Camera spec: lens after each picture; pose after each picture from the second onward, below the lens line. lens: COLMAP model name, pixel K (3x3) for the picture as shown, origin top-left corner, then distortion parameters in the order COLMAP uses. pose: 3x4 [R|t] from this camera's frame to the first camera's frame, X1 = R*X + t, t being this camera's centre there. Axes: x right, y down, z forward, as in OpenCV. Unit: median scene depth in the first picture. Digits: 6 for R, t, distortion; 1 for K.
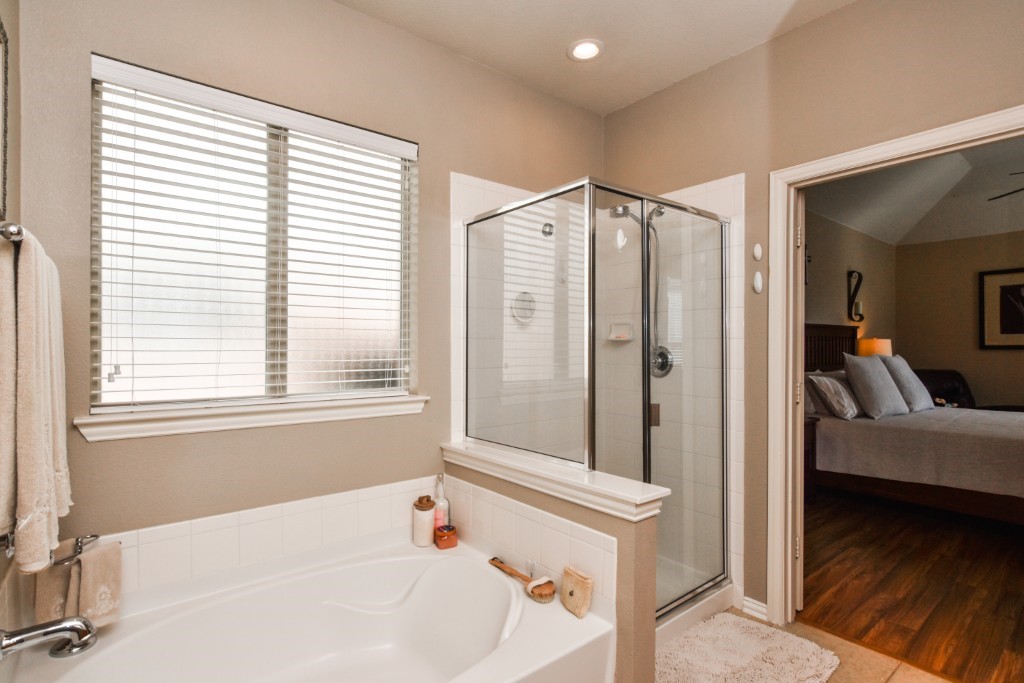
lens RADIAL K [[502.1, 0, 509.4], [0, 502.1, 345.9], [0, 0, 1]] dist [-0.006014, 0.001196]
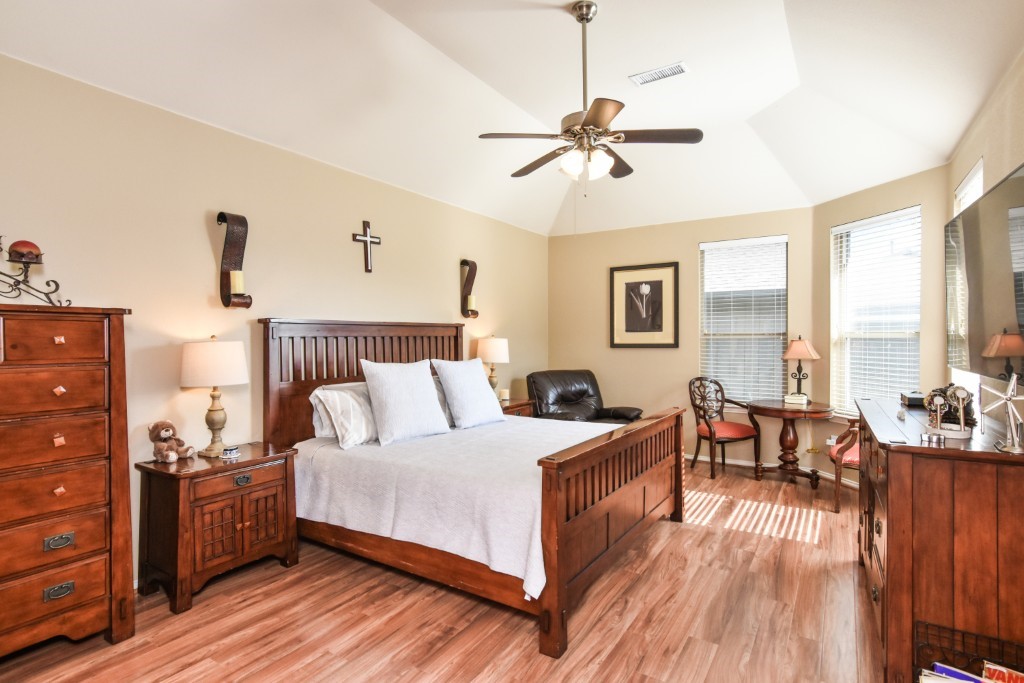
lens RADIAL K [[526.8, 0, 511.8], [0, 526.8, 341.9], [0, 0, 1]] dist [0.001161, 0.000084]
pose [[0.945695, -0.006302, 0.324995, 0.611187], [0.003608, 0.999954, 0.008890, -0.020499], [-0.325036, -0.007235, 0.945674, 0.145236]]
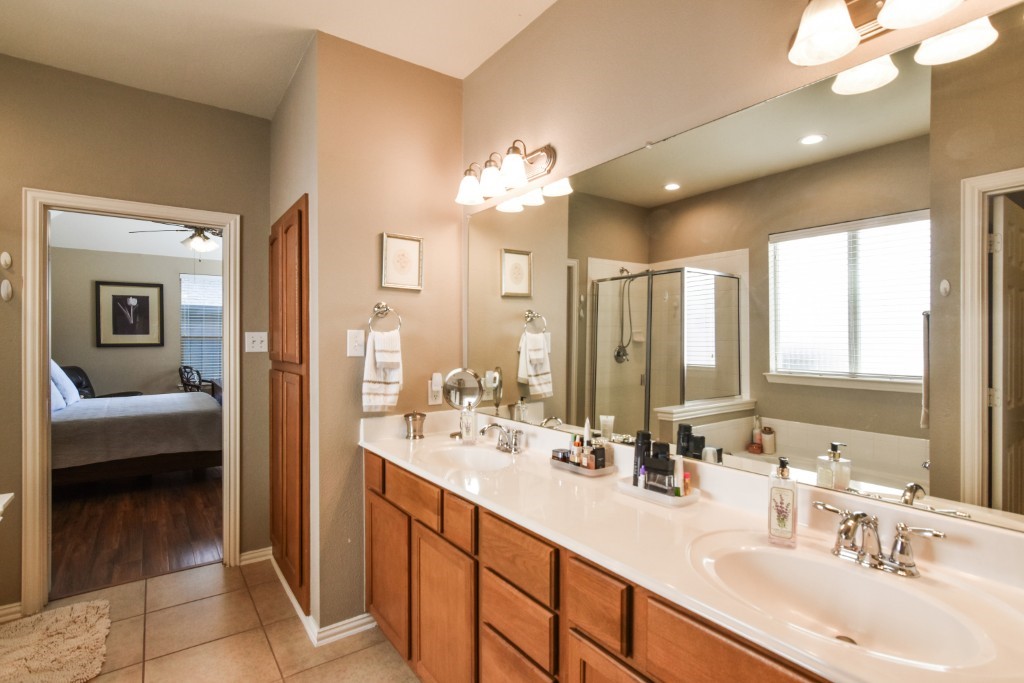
lens RADIAL K [[502.1, 0, 510.3], [0, 502.1, 341.8], [0, 0, 1]] dist [-0.006014, 0.001196]
pose [[0.051583, -0.005038, 0.998656, -0.252405], [0.001804, 0.999986, 0.004951, -0.014217], [-0.998667, 0.001547, 0.051592, -0.038754]]
